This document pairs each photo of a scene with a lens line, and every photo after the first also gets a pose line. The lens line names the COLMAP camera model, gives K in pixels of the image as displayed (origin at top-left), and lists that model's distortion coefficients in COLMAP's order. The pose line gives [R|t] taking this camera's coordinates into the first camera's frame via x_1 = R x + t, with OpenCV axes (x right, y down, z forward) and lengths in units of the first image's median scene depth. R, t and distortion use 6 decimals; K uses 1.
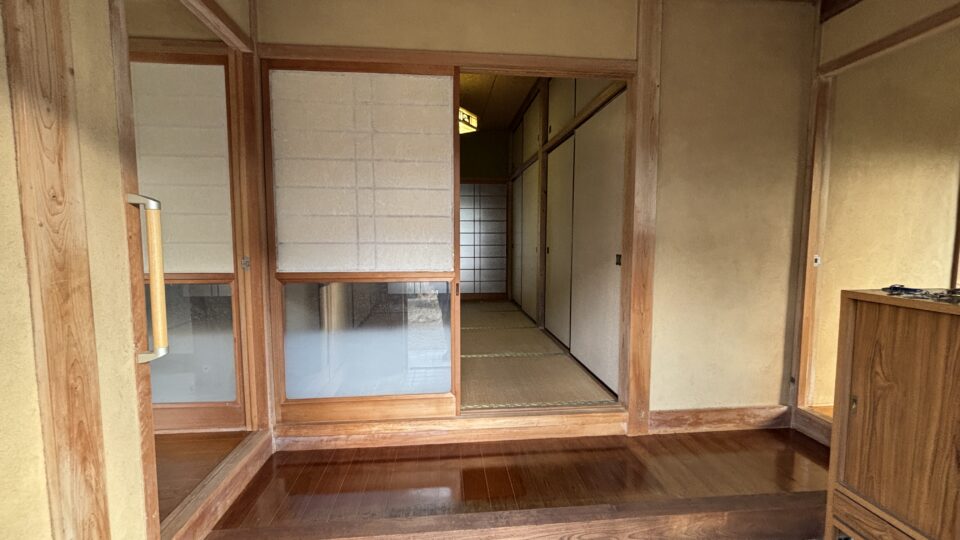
lens RADIAL K [[386.9, 0, 479.6], [0, 386.9, 269.2], [0, 0, 1]] dist [0.001658, -0.000999]
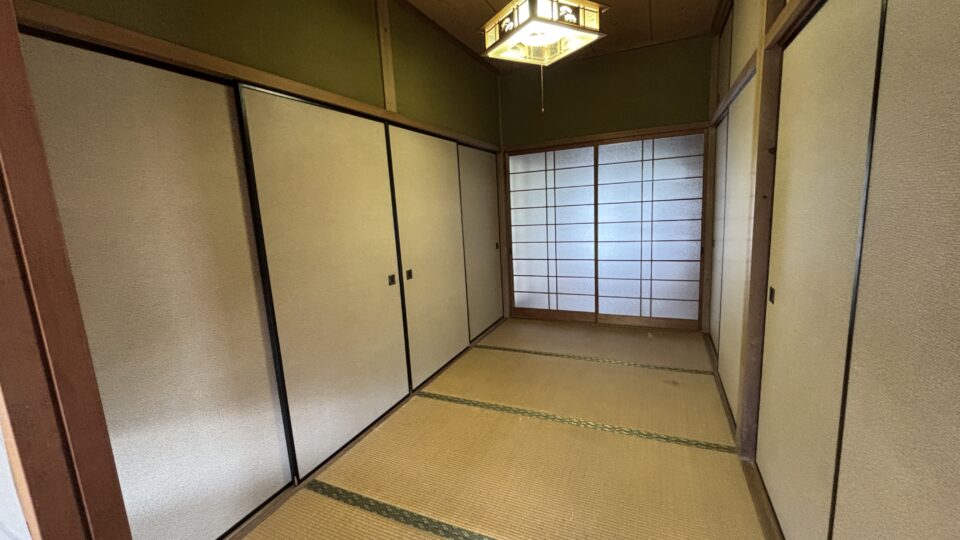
lens RADIAL K [[386.9, 0, 477.7], [0, 386.9, 266.0], [0, 0, 1]] dist [0.001658, -0.000999]
pose [[0.862803, 0.026389, -0.504852, 0.079749], [0.016586, 0.996622, 0.080439, -0.081549], [0.505269, -0.077777, 0.859450, 0.345123]]
